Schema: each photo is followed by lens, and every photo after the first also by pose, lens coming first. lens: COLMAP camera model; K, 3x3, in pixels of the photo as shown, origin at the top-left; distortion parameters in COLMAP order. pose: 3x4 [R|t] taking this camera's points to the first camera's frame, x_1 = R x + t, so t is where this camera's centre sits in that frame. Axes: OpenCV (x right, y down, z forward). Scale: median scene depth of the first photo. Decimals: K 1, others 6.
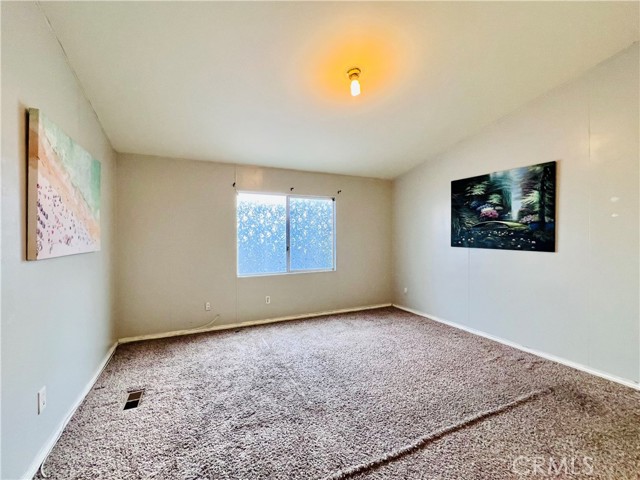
lens RADIAL K [[280.6, 0, 317.3], [0, 280.6, 239.2], [0, 0, 1]] dist [-0.004322, 0.001284]
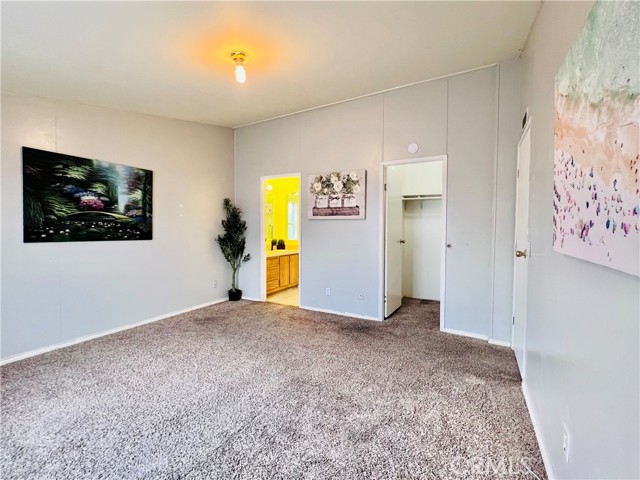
lens RADIAL K [[280.6, 0, 318.4], [0, 280.6, 240.1], [0, 0, 1]] dist [-0.004322, 0.001284]
pose [[-0.580961, -0.031825, 0.813309, -0.607522], [0.011402, 0.998819, 0.047229, -0.004667], [-0.813852, 0.036712, -0.579912, 0.997546]]
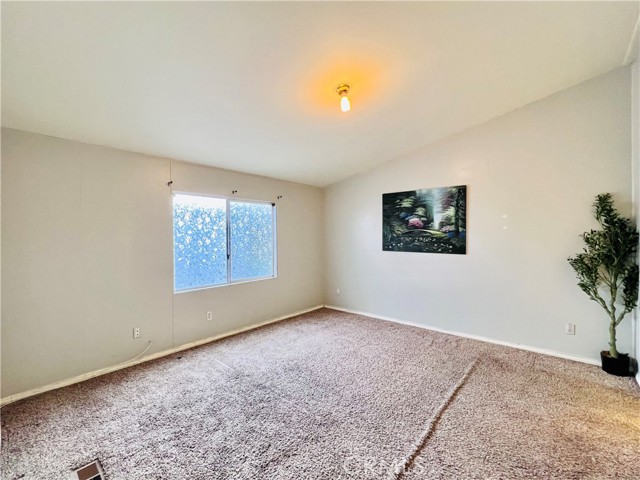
lens RADIAL K [[280.6, 0, 317.8], [0, 280.6, 238.6], [0, 0, 1]] dist [-0.004322, 0.001284]
pose [[0.916152, -0.008105, 0.400748, -0.278431], [0.009898, 0.999948, -0.002404, -0.028177], [-0.400708, 0.006169, 0.916185, 0.064121]]
